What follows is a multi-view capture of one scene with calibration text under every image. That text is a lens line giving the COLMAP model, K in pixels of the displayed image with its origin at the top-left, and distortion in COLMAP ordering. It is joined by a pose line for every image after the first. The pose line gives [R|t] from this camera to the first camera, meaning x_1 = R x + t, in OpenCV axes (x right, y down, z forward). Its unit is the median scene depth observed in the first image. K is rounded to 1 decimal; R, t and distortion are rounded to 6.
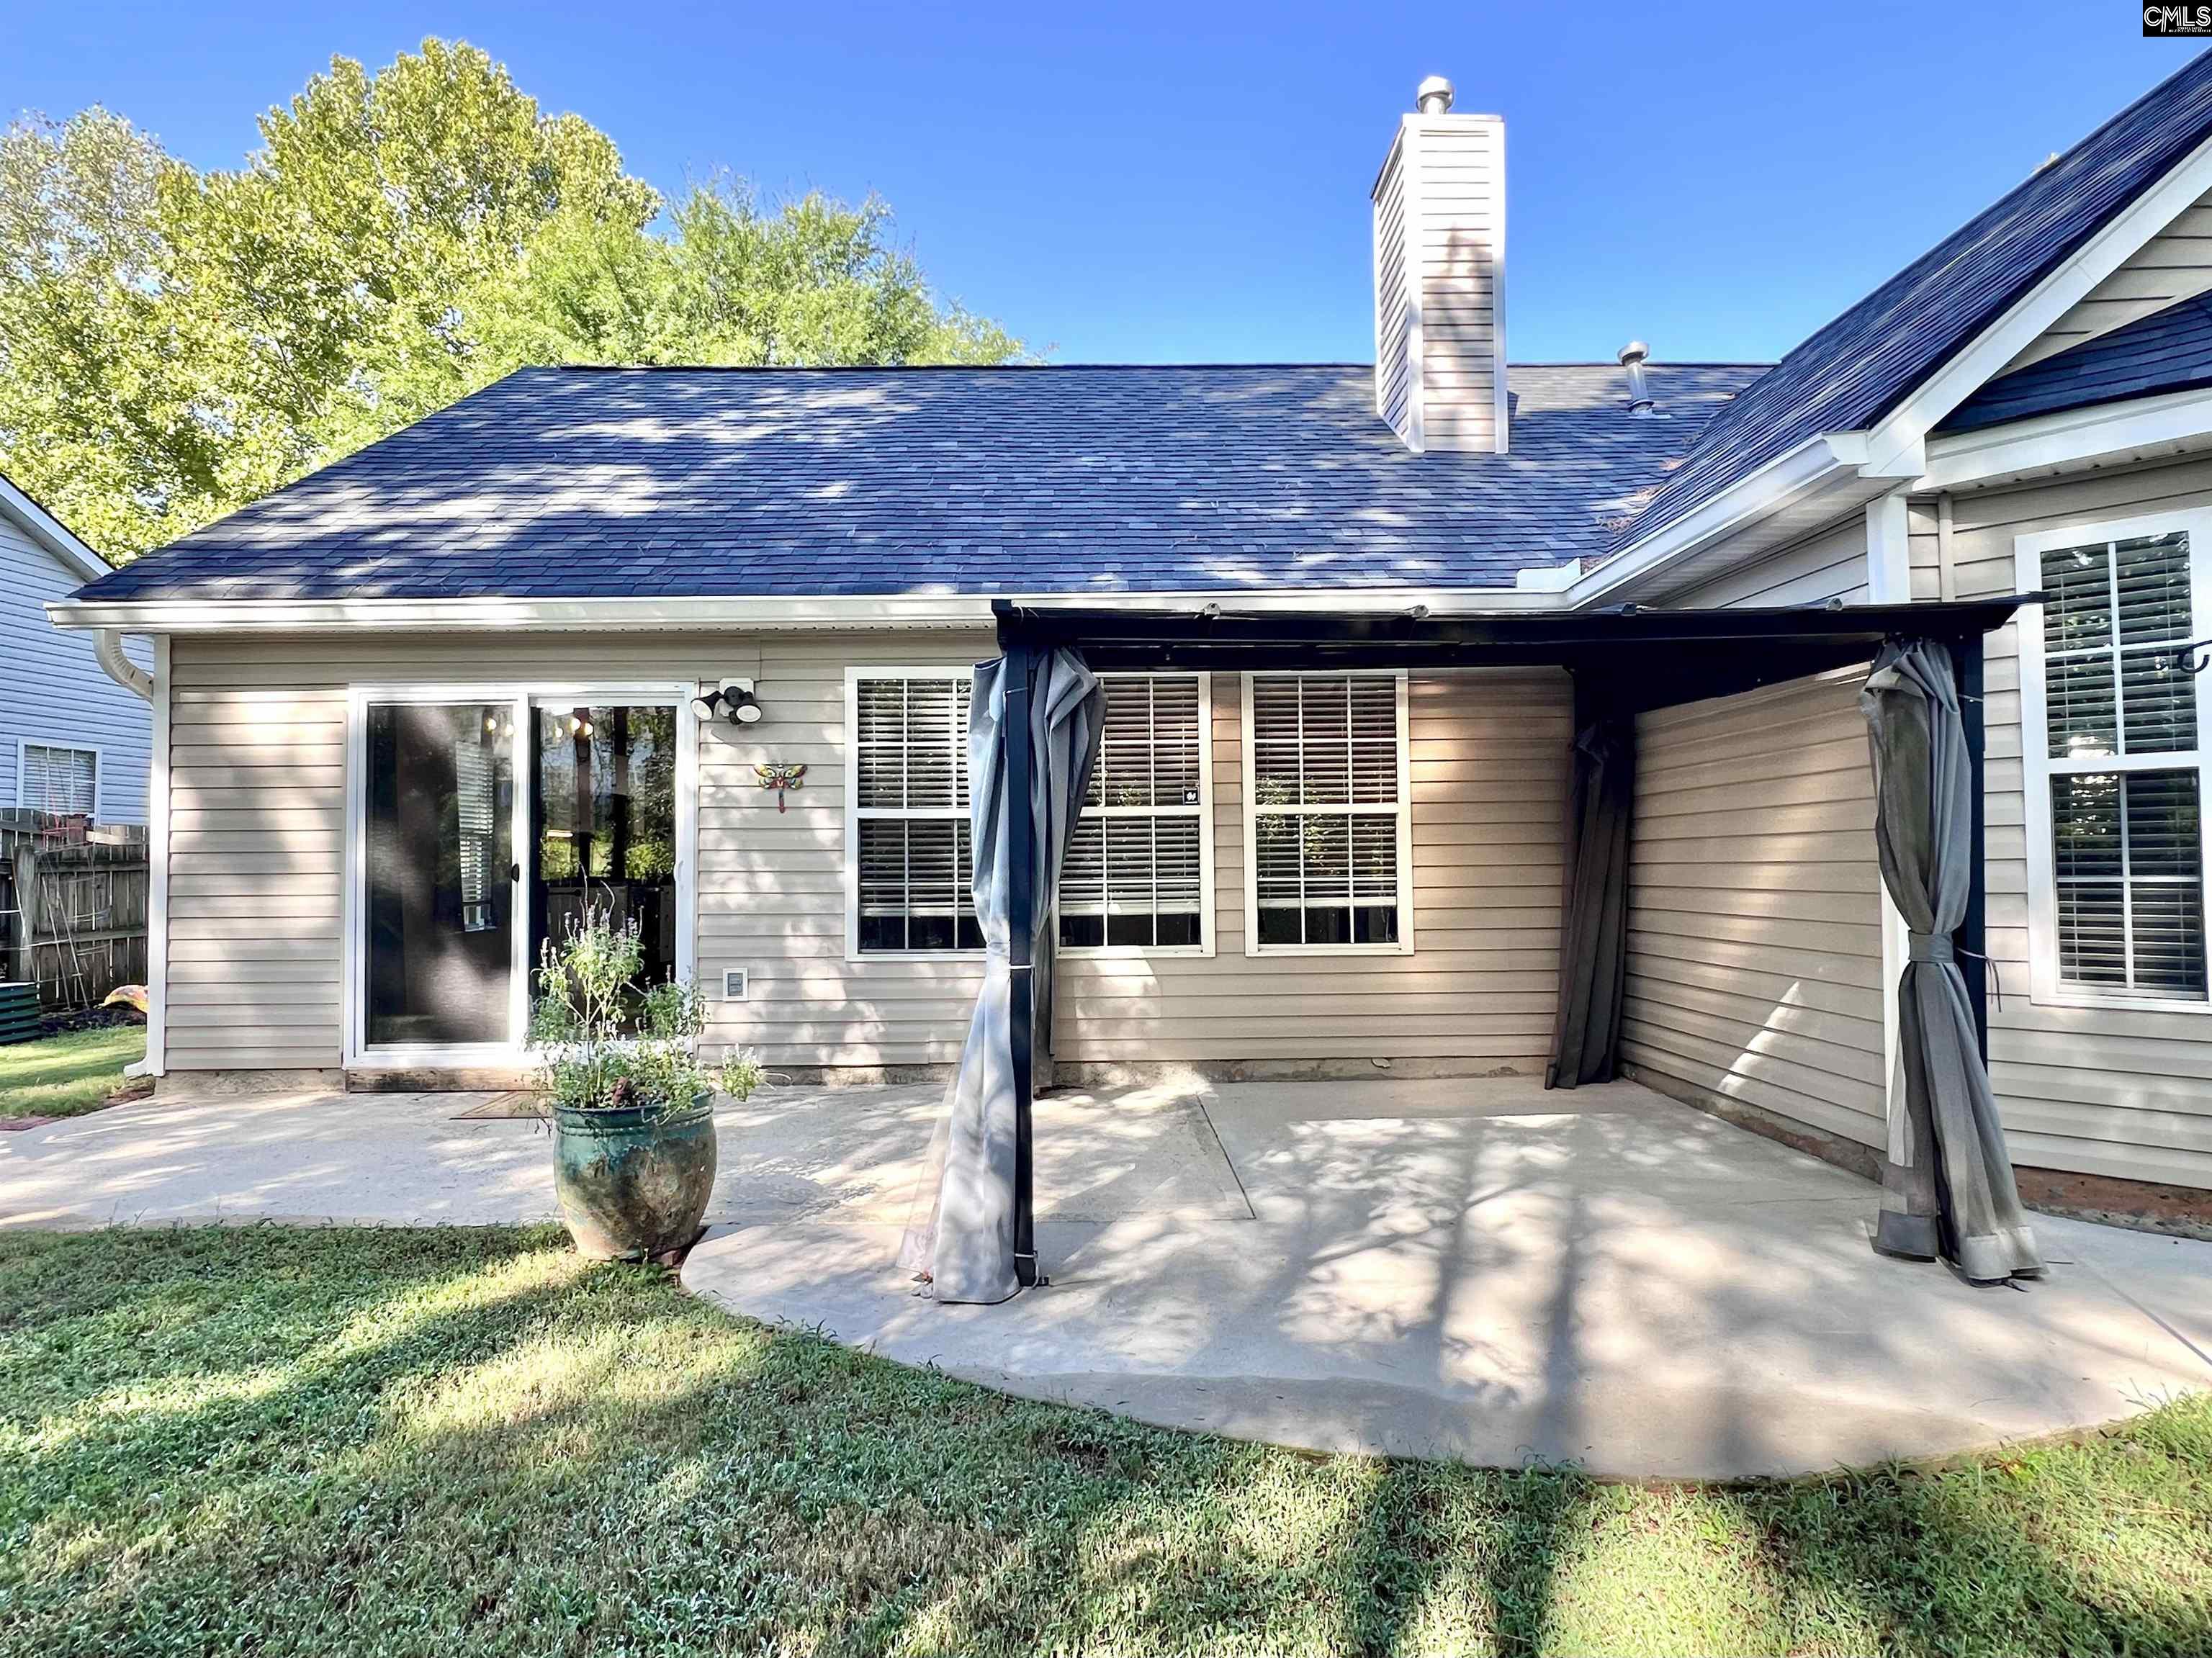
lens RADIAL K [[1162.6, 0, 1106.0], [0, 1162.6, 829.0], [0, 0, 1]] dist [-0.003102, -0.000583]
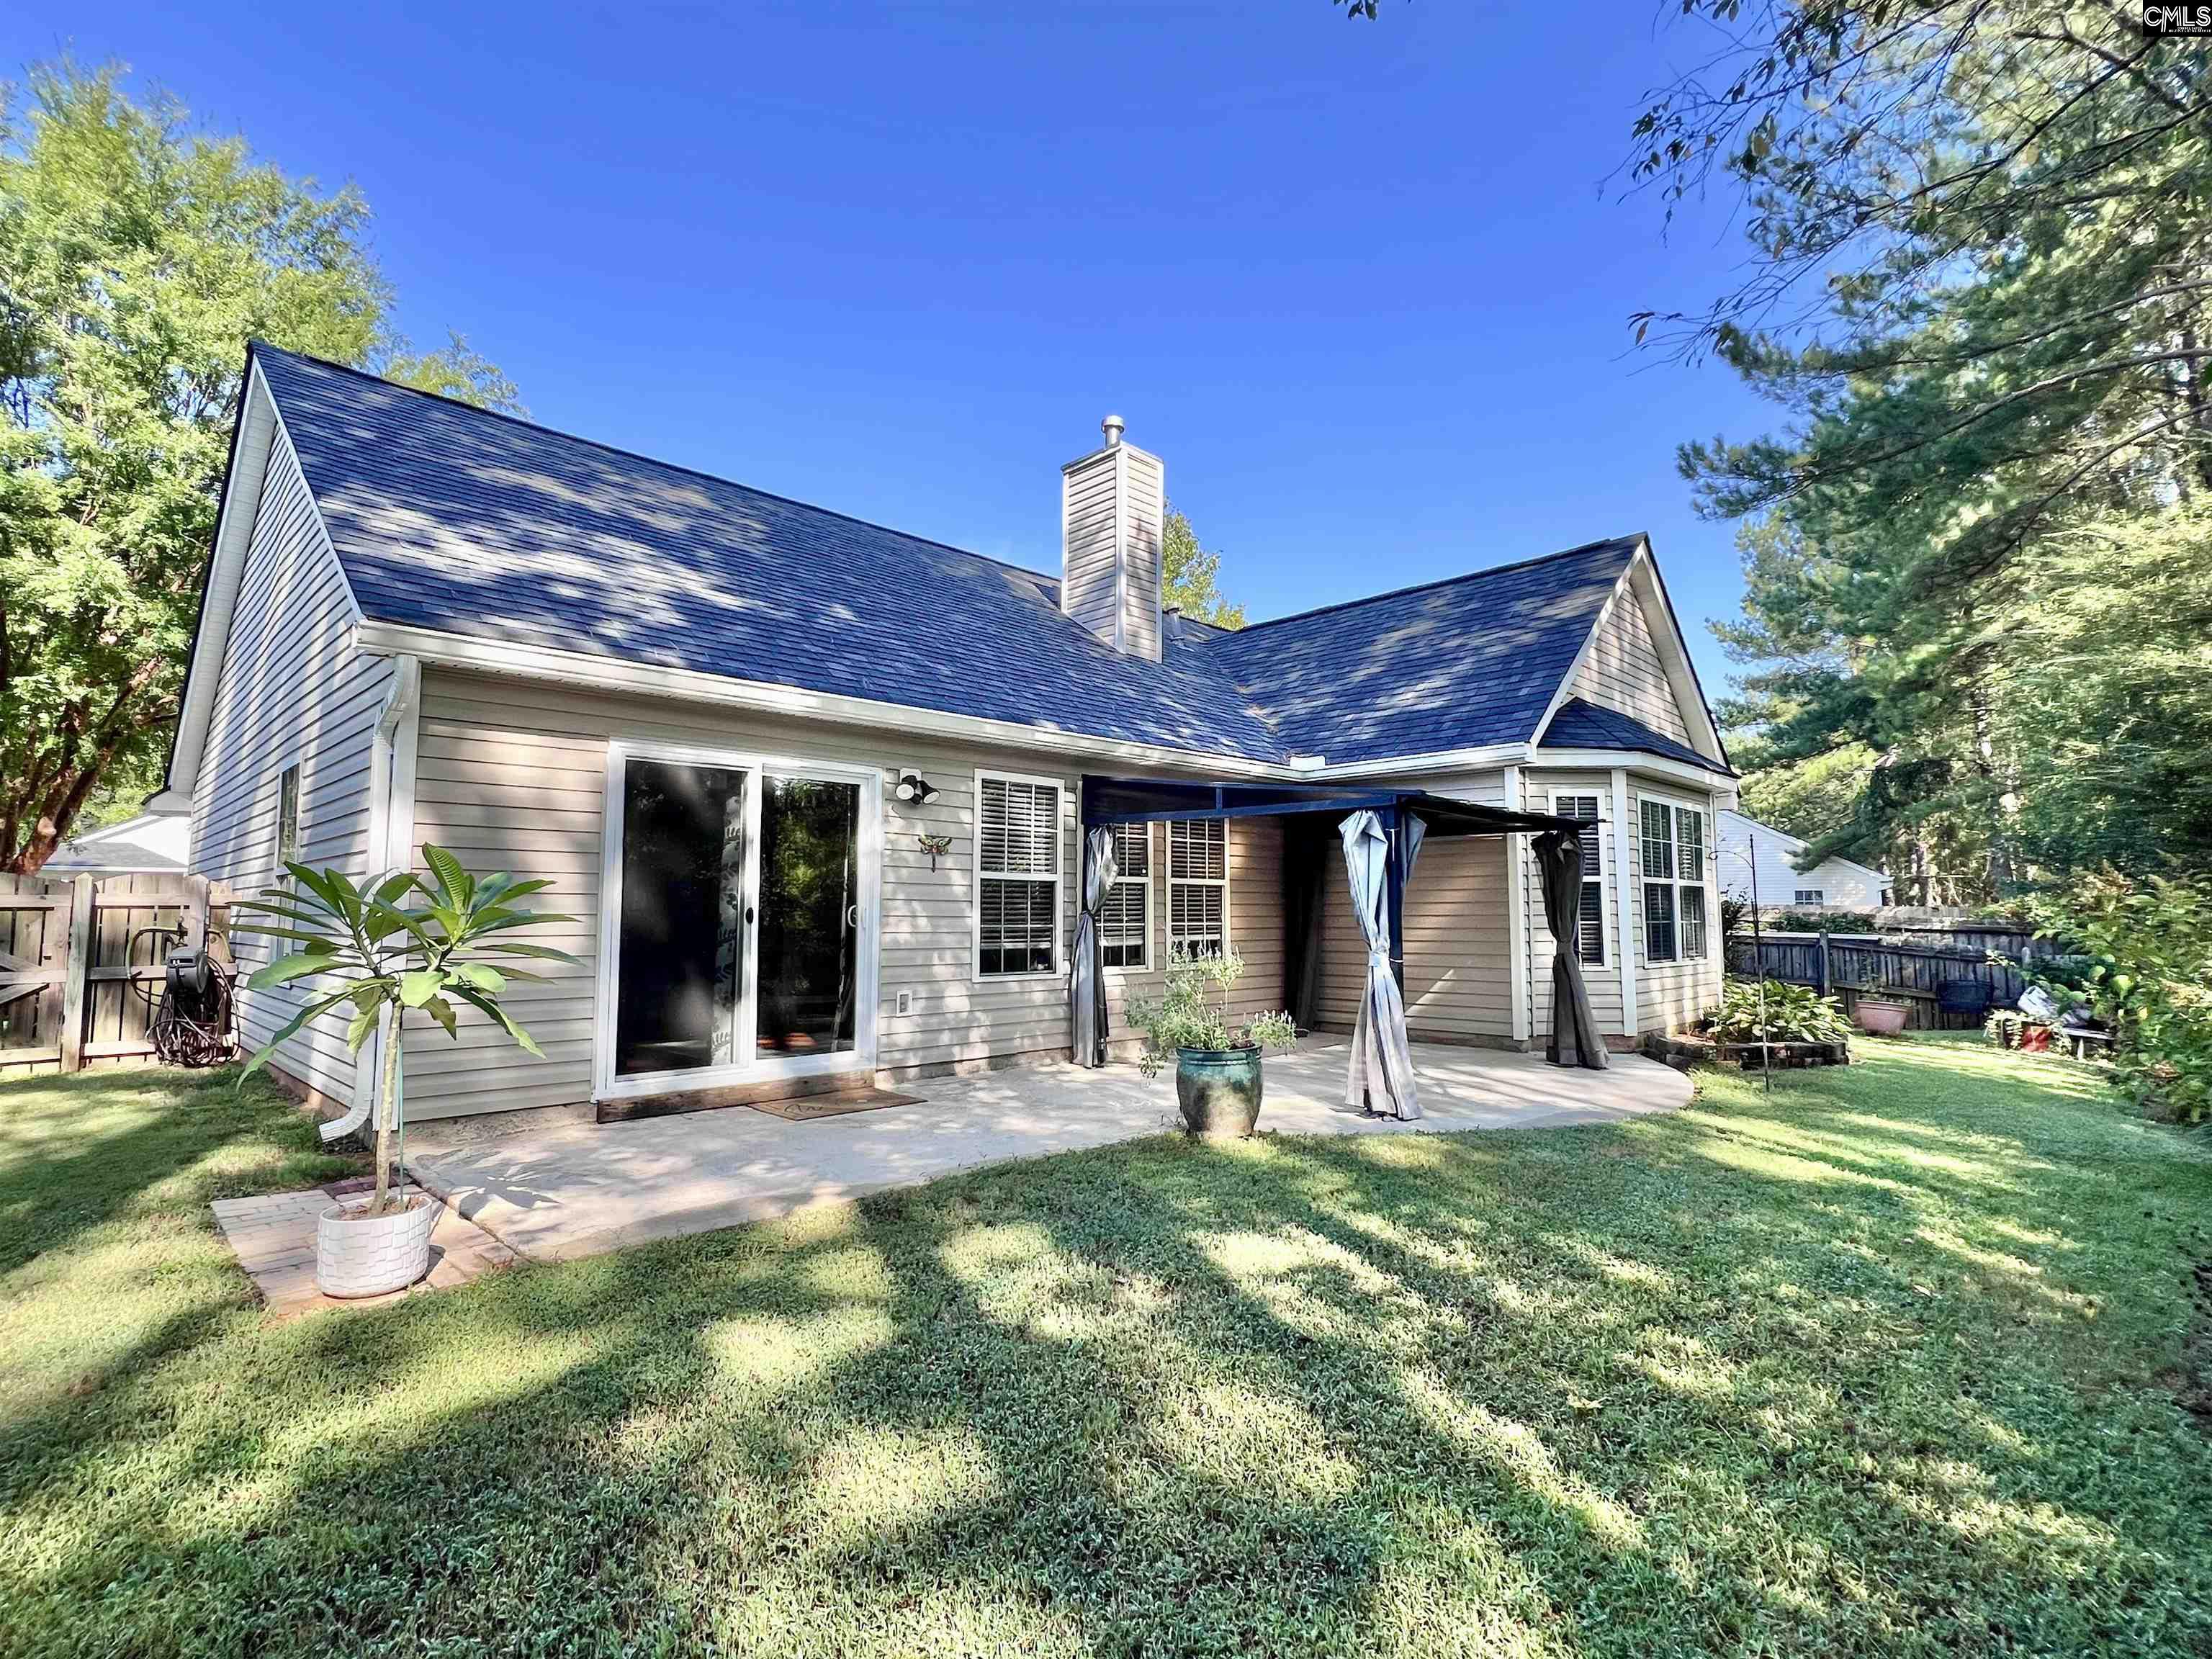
lens RADIAL K [[1100.2, 0, 1106.0], [0, 1100.2, 829.5], [0, 0, 1]] dist [0.000047, 0.000026]
pose [[0.711787, 0.064233, 0.699452, -1.026359], [-0.021632, 0.997342, -0.069575, 0.020860], [-0.702062, 0.034393, 0.711285, -0.040551]]
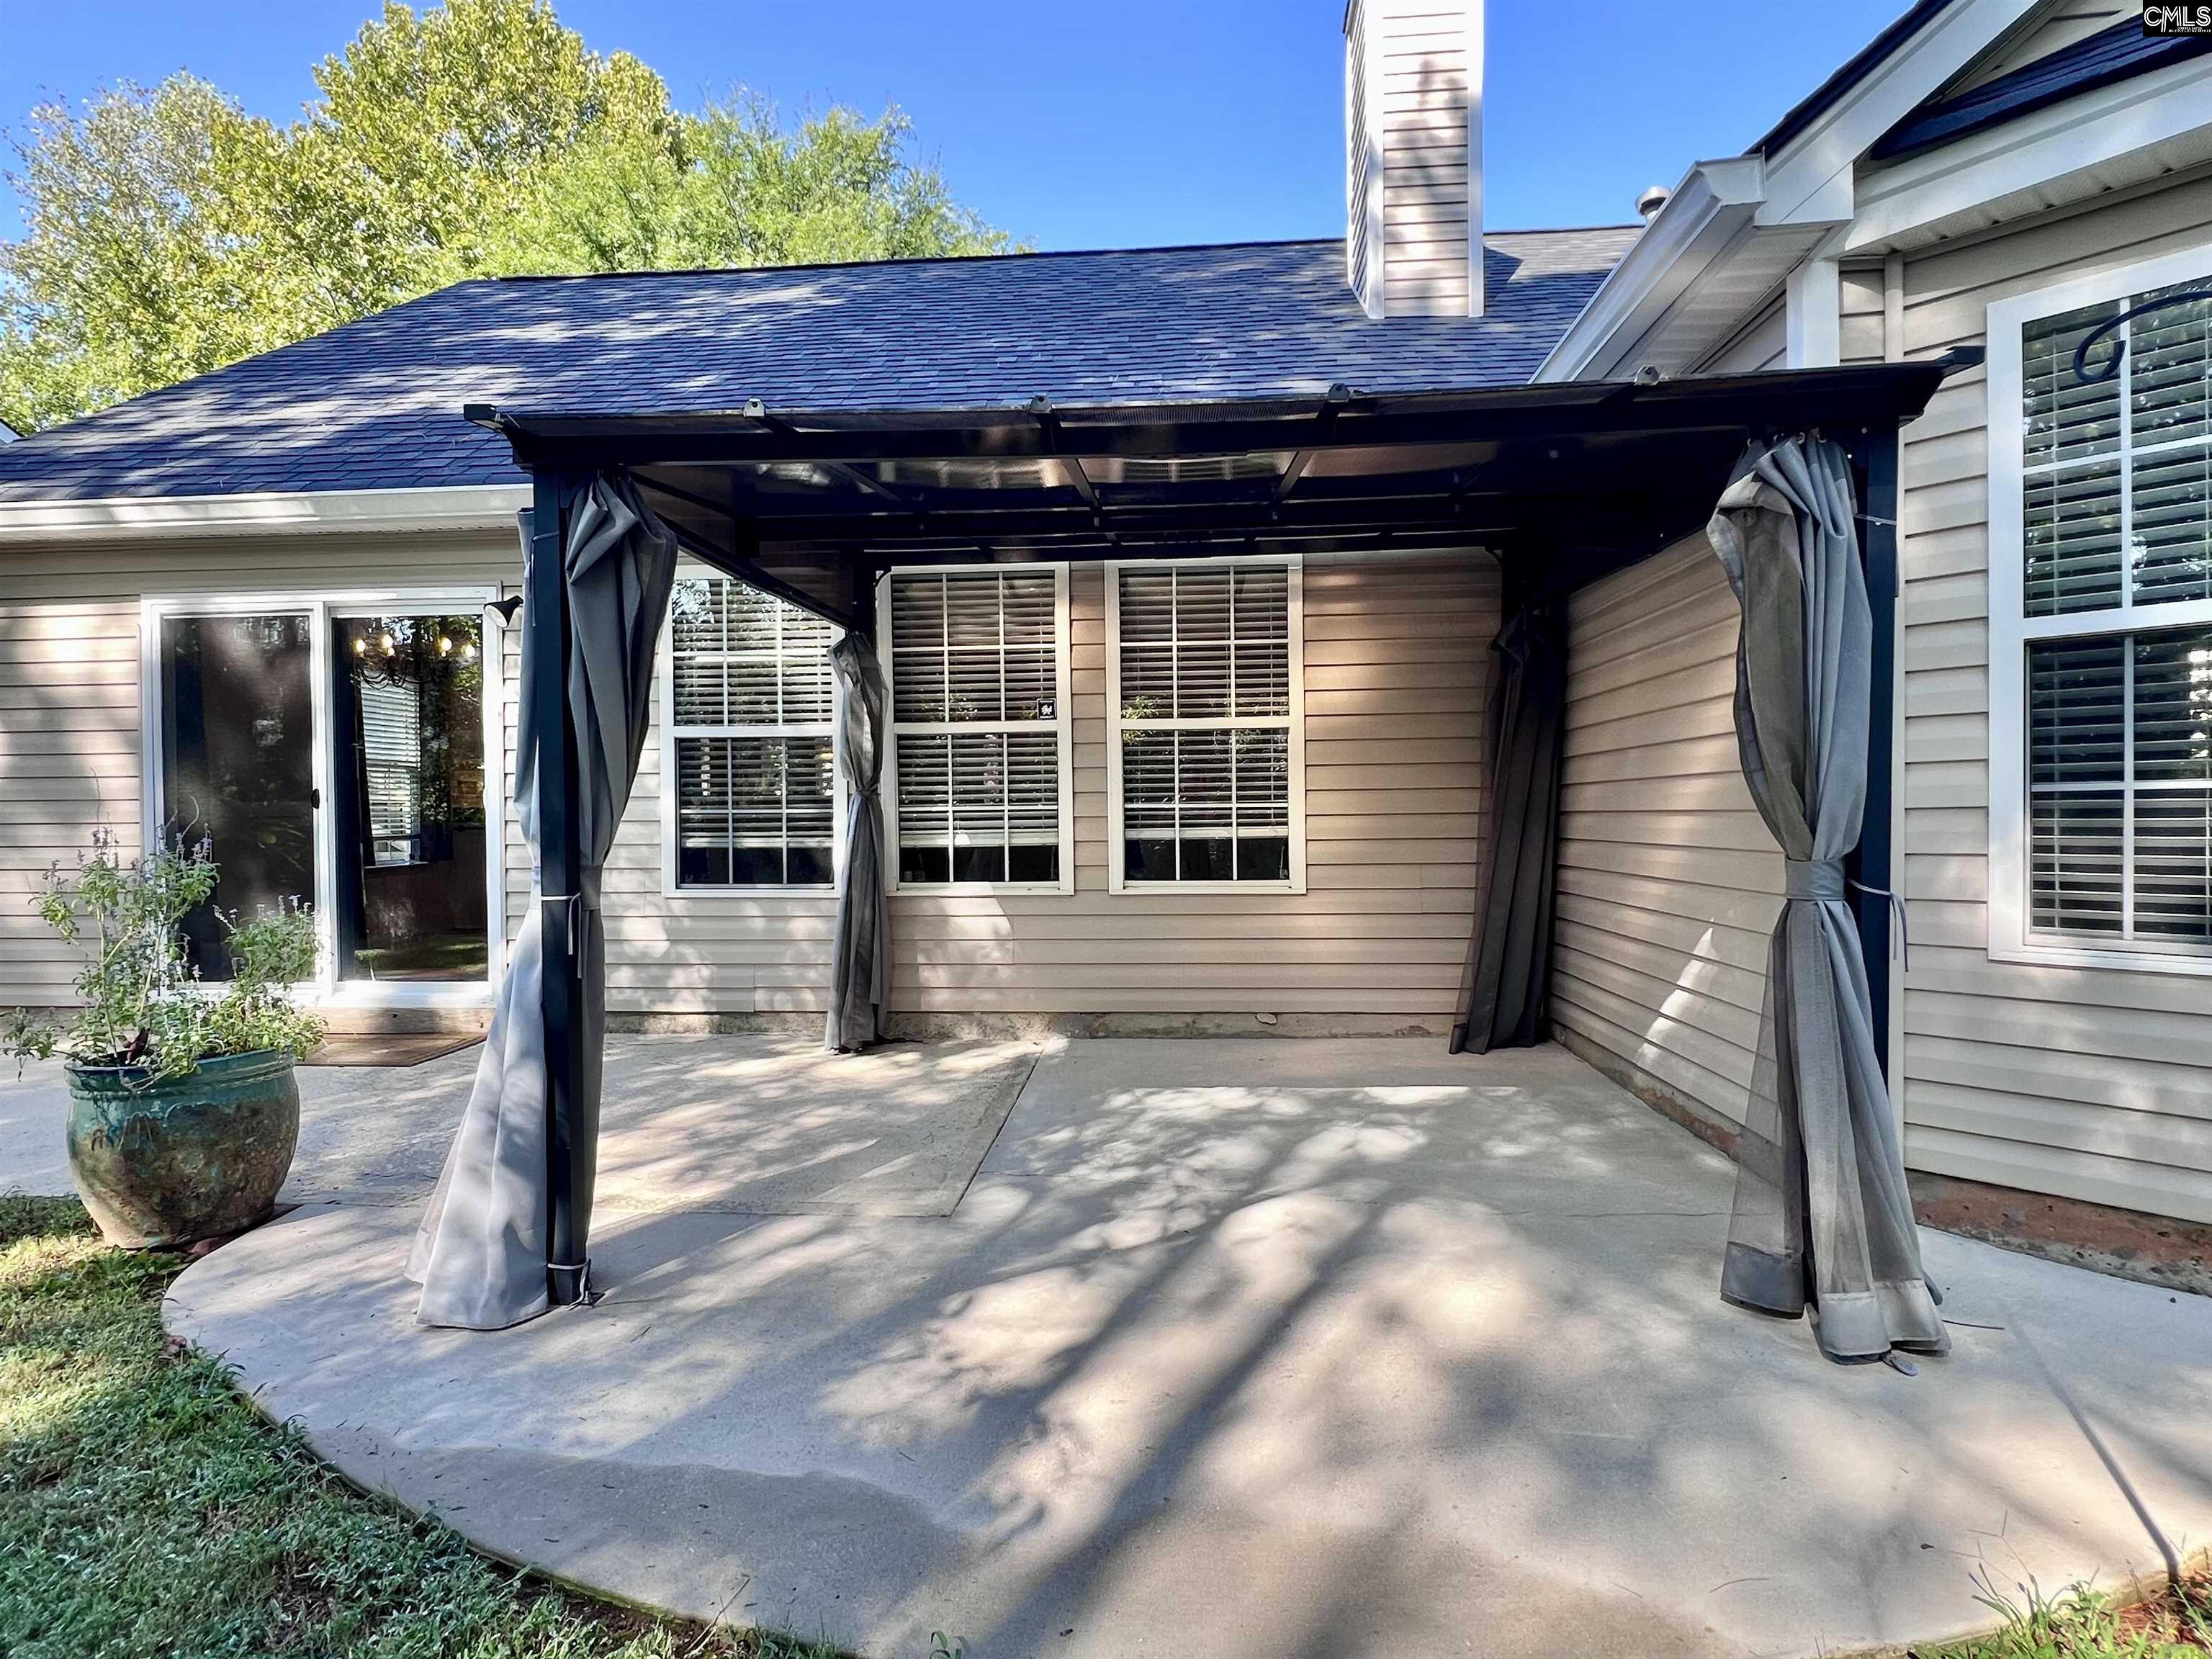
lens RADIAL K [[1148.0, 0, 1106.0], [0, 1148.0, 829.5], [0, 0, 1]] dist [-0.002518, -0.000550]
pose [[0.996037, 0.001155, -0.088929, 0.193721], [0.003001, 0.998910, 0.046587, 0.021193], [0.088886, -0.046669, 0.994948, 0.150806]]
